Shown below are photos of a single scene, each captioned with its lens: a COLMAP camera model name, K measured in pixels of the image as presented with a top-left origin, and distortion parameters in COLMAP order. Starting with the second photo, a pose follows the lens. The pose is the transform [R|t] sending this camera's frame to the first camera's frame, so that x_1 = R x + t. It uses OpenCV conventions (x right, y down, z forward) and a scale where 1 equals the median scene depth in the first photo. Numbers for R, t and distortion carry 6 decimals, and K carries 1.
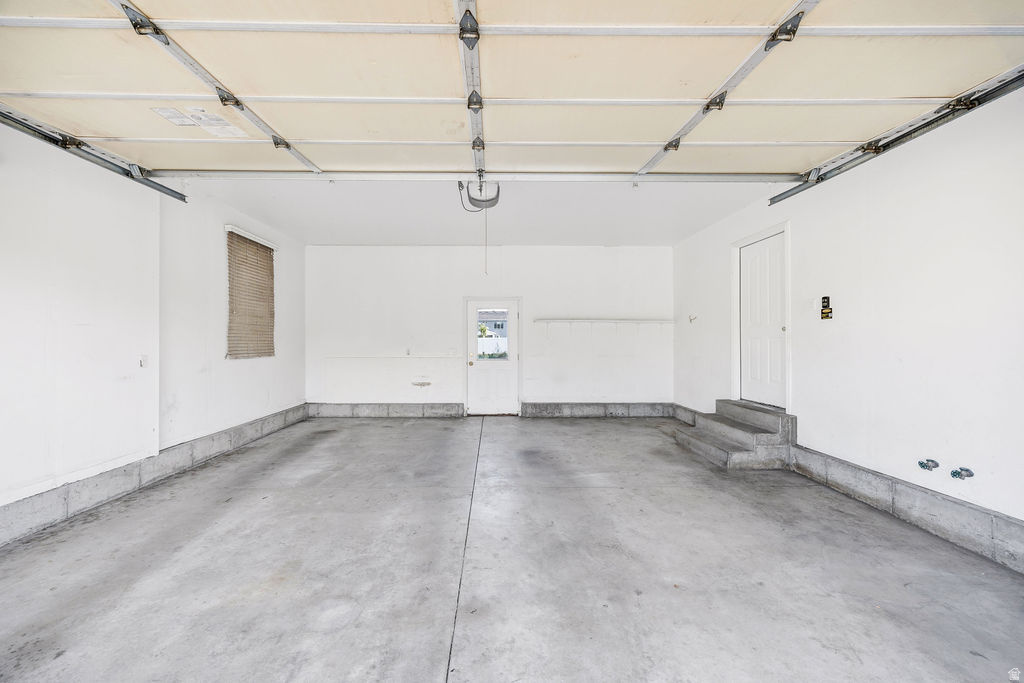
lens RADIAL K [[394.3, 0, 495.9], [0, 394.3, 341.4], [0, 0, 1]] dist [-0.001903, 0.000098]
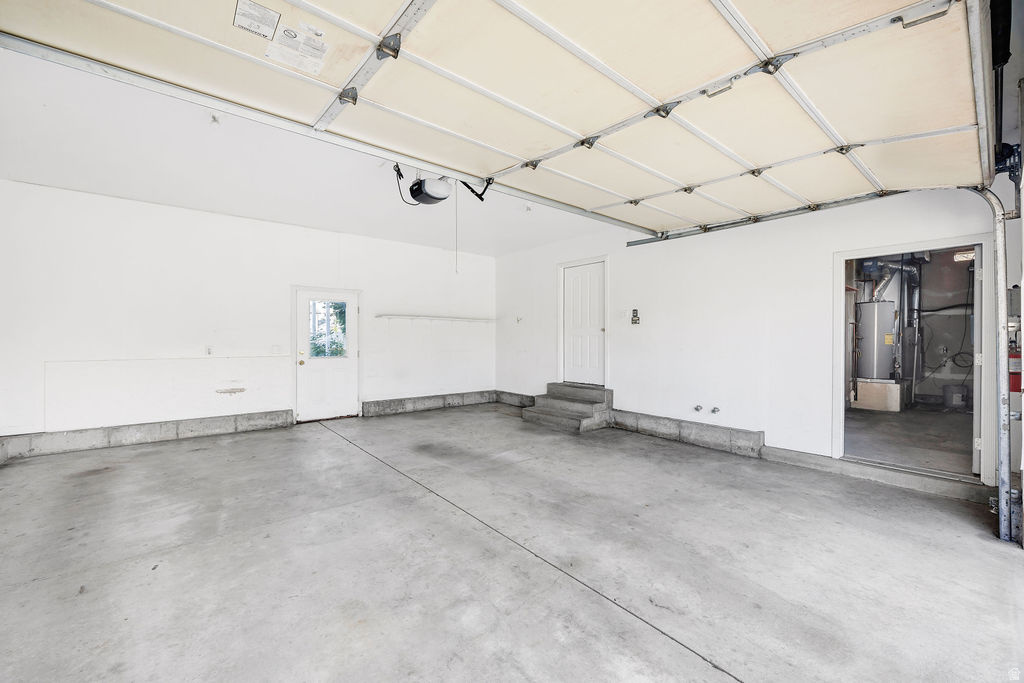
lens RADIAL K [[410.8, 0, 467.0], [0, 410.8, 340.8], [0, 0, 1]] dist [-0.004448, -0.000066]
pose [[0.792986, -0.001374, 0.609239, -0.584092], [-0.004923, 0.999950, 0.008664, -0.002712], [-0.609220, -0.009870, 0.792939, 0.114984]]
